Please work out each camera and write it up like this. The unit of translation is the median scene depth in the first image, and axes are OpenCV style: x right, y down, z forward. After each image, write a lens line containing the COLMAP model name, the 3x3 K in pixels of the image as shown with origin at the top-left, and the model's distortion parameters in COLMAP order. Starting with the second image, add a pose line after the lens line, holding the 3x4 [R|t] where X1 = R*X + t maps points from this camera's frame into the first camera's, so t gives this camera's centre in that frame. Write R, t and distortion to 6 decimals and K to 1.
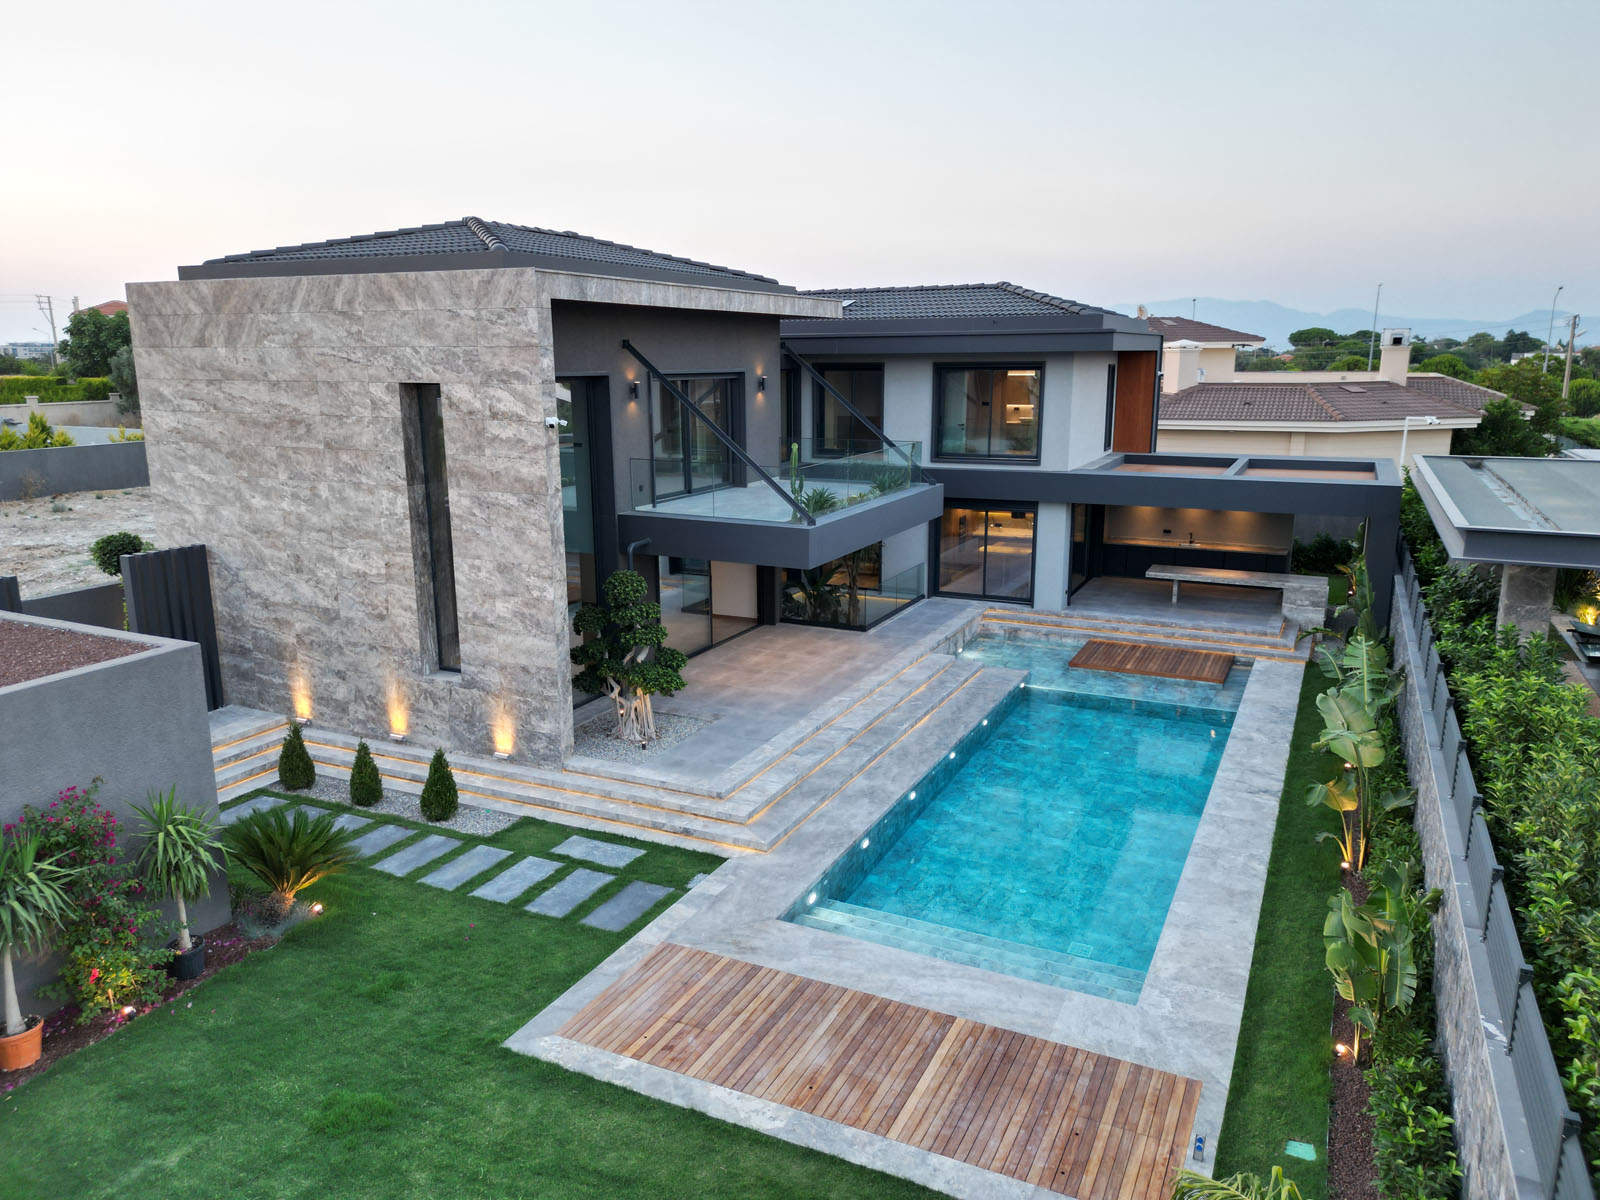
lens RADIAL K [[1127.7, 0, 798.1], [0, 1127.7, 609.4], [0, 0, 1]] dist [0.057123, -0.055305]
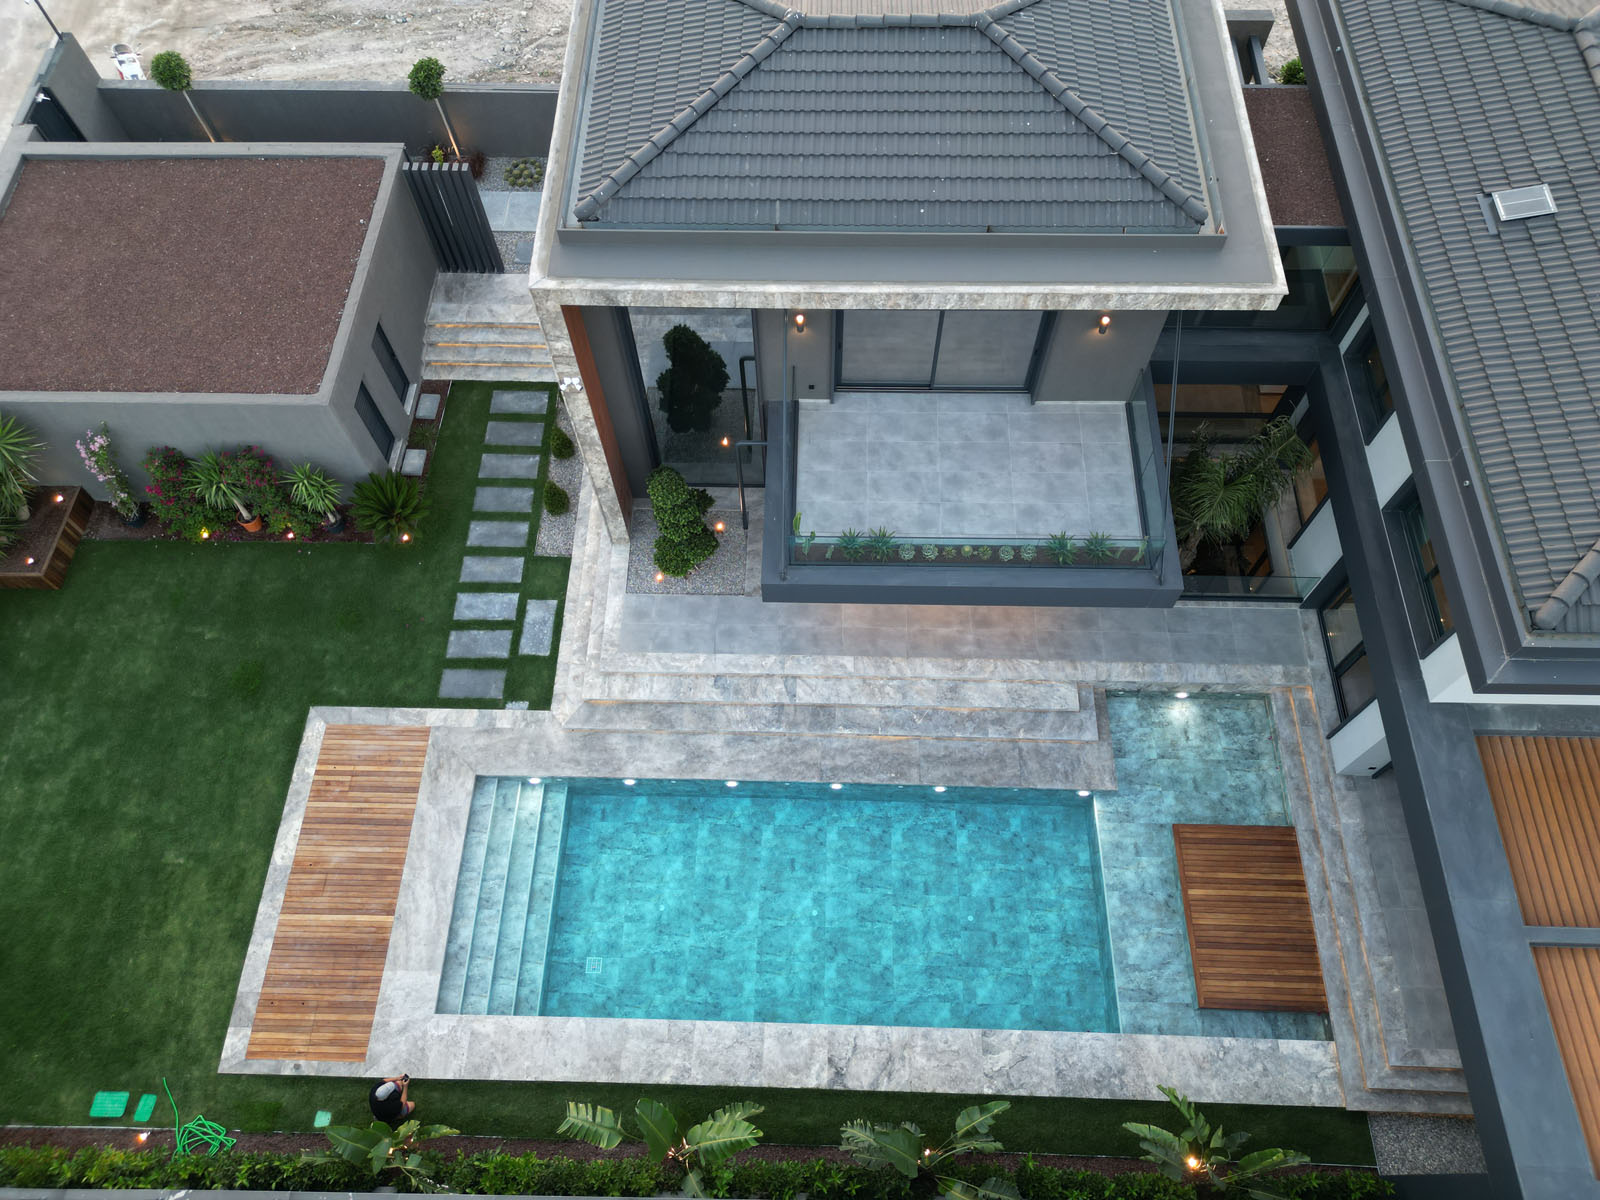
lens RADIAL K [[1127.7, 0, 788.6], [0, 1127.7, 606.6], [0, 0, 1]] dist [0.057123, -0.055305]
pose [[0.412693, 0.805101, -0.426024, 0.494944], [-0.194042, 0.534682, 0.822474, -0.946868], [0.889962, -0.256762, 0.376883, 0.669258]]
